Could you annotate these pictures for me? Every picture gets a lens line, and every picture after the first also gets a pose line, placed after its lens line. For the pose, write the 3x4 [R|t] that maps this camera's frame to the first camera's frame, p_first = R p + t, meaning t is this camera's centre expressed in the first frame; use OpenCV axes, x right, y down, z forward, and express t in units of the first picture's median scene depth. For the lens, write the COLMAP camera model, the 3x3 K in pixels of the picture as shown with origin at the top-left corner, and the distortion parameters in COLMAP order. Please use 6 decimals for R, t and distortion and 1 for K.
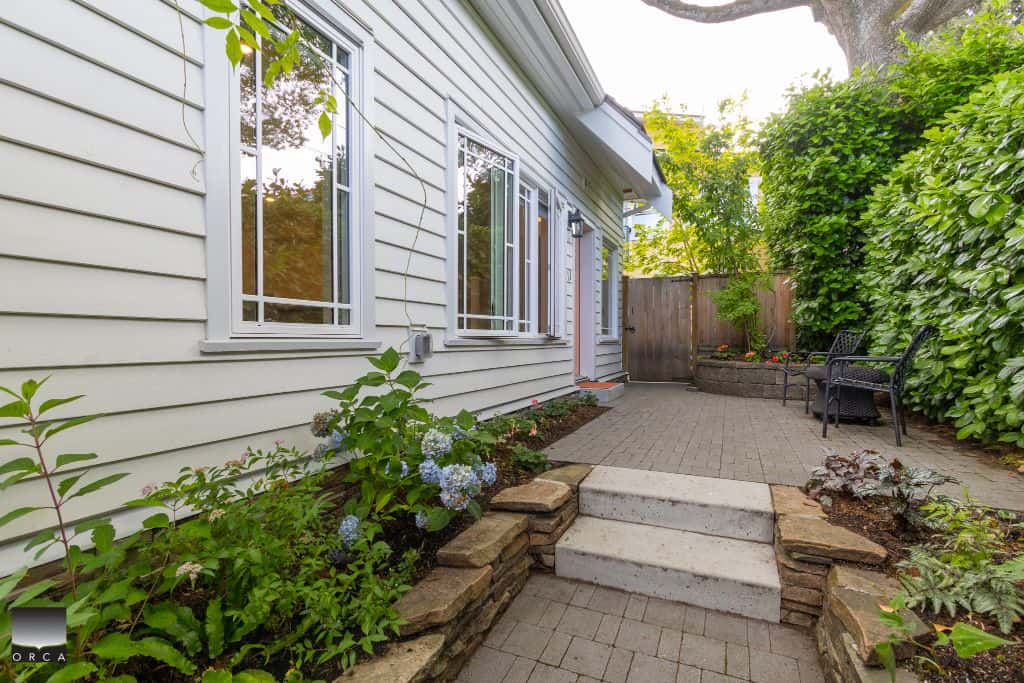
lens RADIAL K [[483.7, 0, 518.1], [0, 483.7, 347.8], [0, 0, 1]] dist [0.000435, -0.000099]
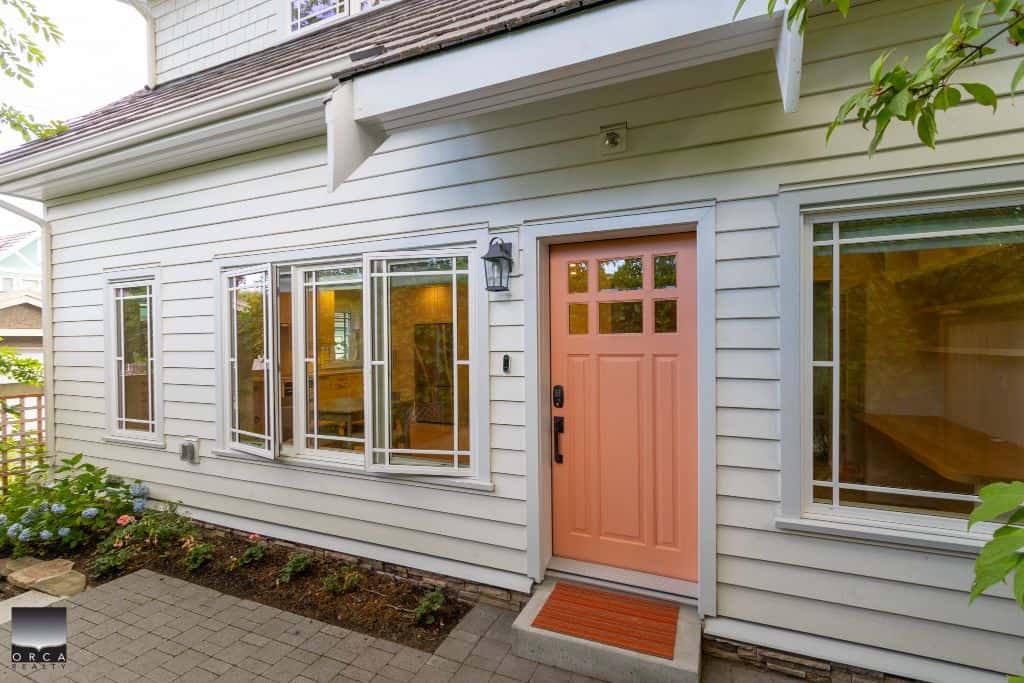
lens RADIAL K [[467.0, 0, 520.5], [0, 467.0, 345.6], [0, 0, 1]] dist [0.001786, -0.000693]
pose [[0.012373, 0.006520, -0.999902, 0.540986], [-0.010901, 0.999920, 0.006385, -0.152140], [0.999864, 0.010821, 0.012443, 0.889184]]
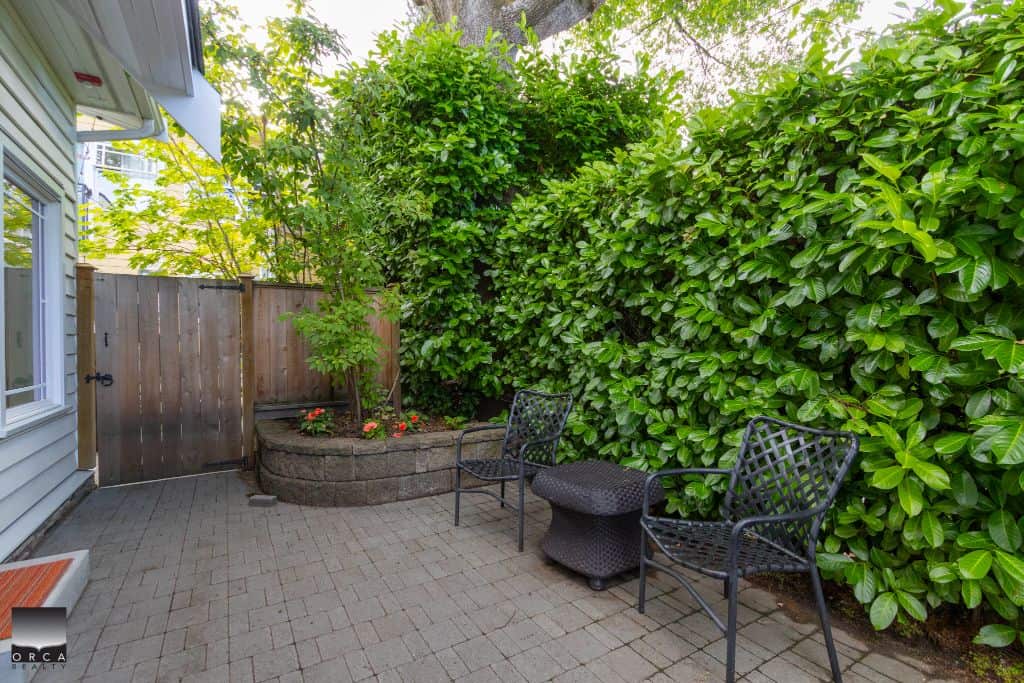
lens RADIAL K [[467.0, 0, 520.5], [0, 467.0, 345.6], [0, 0, 1]] dist [0.001786, -0.000693]
pose [[0.561802, -0.007474, 0.827238, 0.110943], [0.021869, 0.999744, -0.005819, -0.078197], [-0.826982, 0.021360, 0.561822, 0.526781]]
